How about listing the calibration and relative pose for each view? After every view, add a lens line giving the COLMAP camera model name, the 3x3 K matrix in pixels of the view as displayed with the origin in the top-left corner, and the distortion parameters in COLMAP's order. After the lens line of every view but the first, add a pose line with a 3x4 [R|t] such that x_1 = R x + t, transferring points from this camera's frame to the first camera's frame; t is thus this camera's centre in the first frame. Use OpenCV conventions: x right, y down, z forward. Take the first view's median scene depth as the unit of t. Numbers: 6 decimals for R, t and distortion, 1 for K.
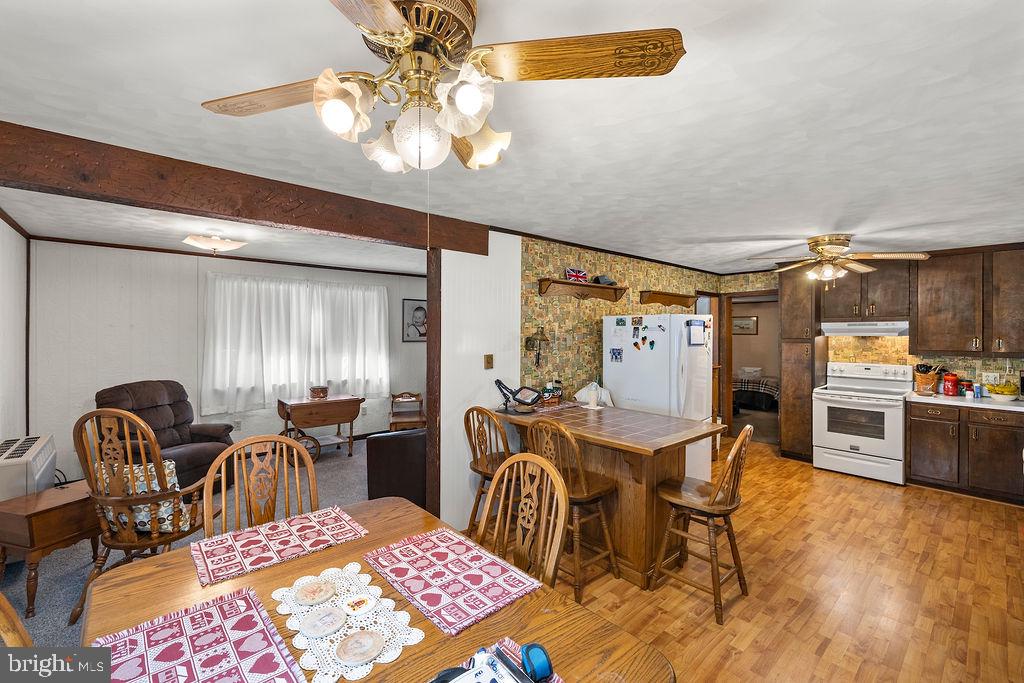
lens RADIAL K [[441.4, 0, 498.4], [0, 441.4, 336.3], [0, 0, 1]] dist [0.000734, 0.000519]
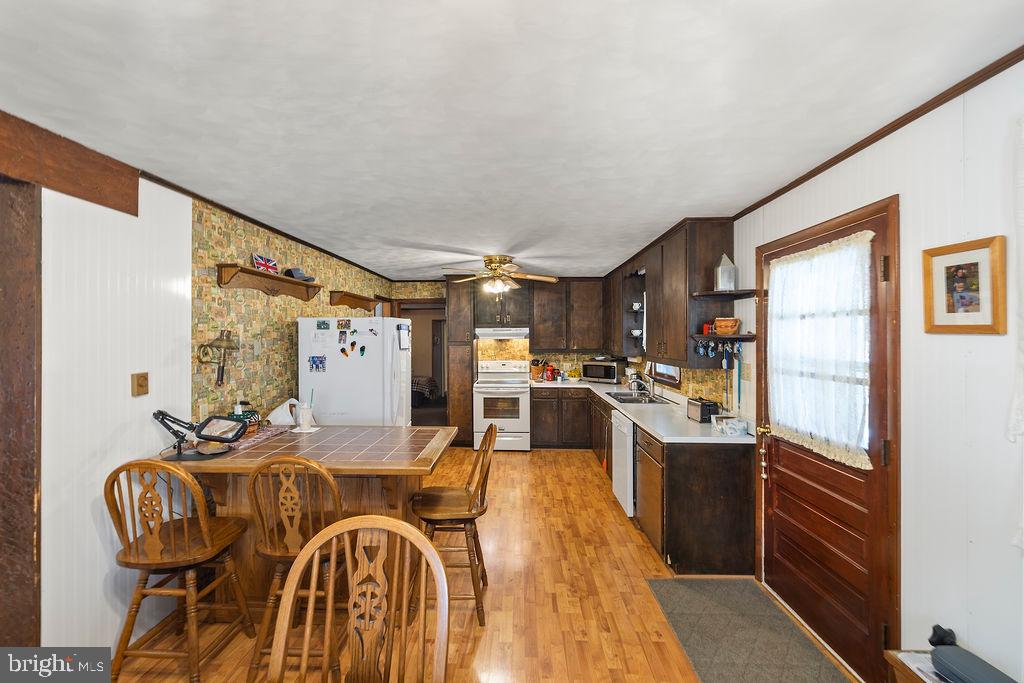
lens RADIAL K [[441.4, 0, 510.5], [0, 441.4, 339.5], [0, 0, 1]] dist [0.000734, 0.000519]
pose [[0.675486, -0.008787, 0.737321, -0.108593], [0.011240, 0.999936, 0.001619, -0.001638], [-0.737288, 0.007194, 0.675541, 0.149364]]
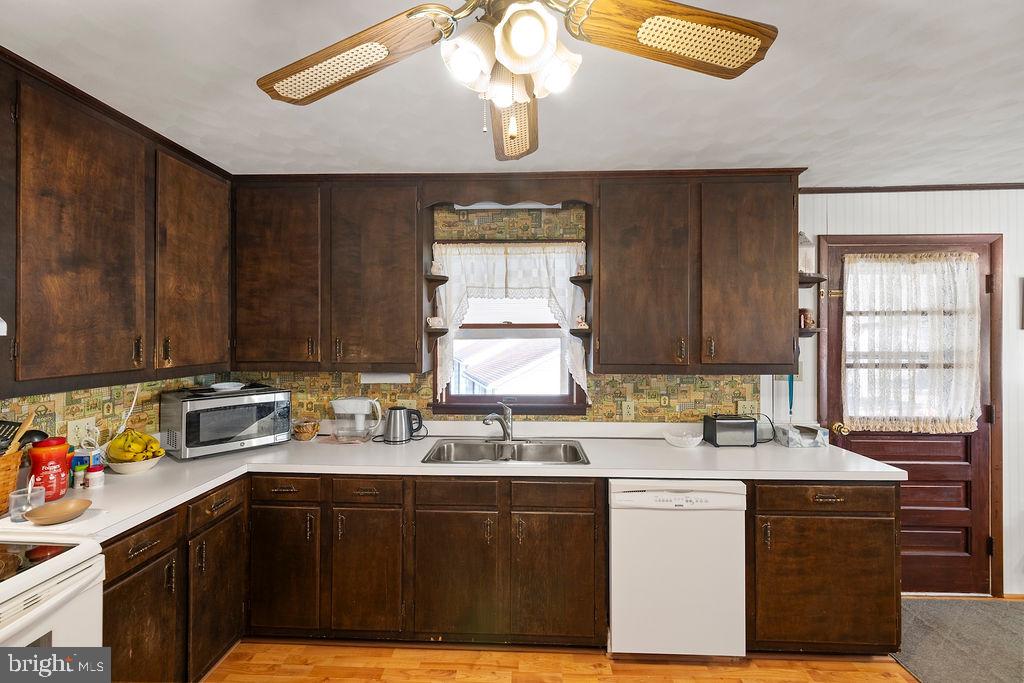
lens RADIAL K [[441.4, 0, 508.8], [0, 441.4, 332.7], [0, 0, 1]] dist [0.000734, 0.000519]
pose [[-0.731016, -0.001588, 0.682359, 0.540096], [0.002923, 0.999981, 0.005459, -0.003650], [-0.682355, 0.005985, -0.730997, 1.084432]]
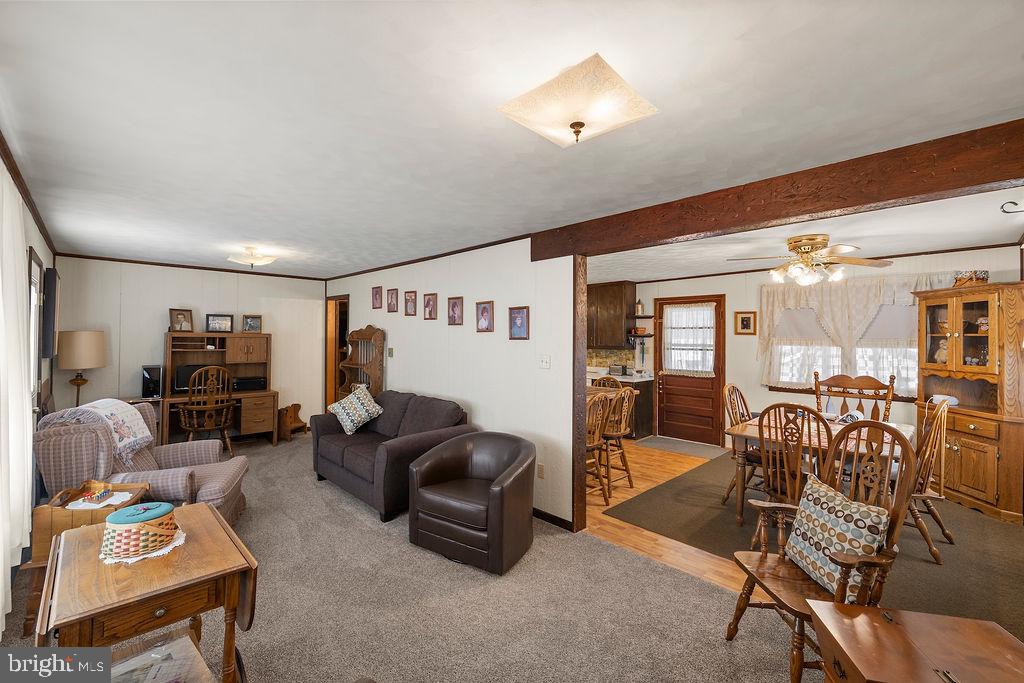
lens RADIAL K [[441.4, 0, 508.3], [0, 441.4, 337.6], [0, 0, 1]] dist [0.000734, 0.000519]
pose [[-0.041003, -0.000867, 0.999159, -0.967955], [-0.002360, 0.999997, 0.000771, 0.007754], [-0.999156, -0.002327, -0.041005, 0.935219]]
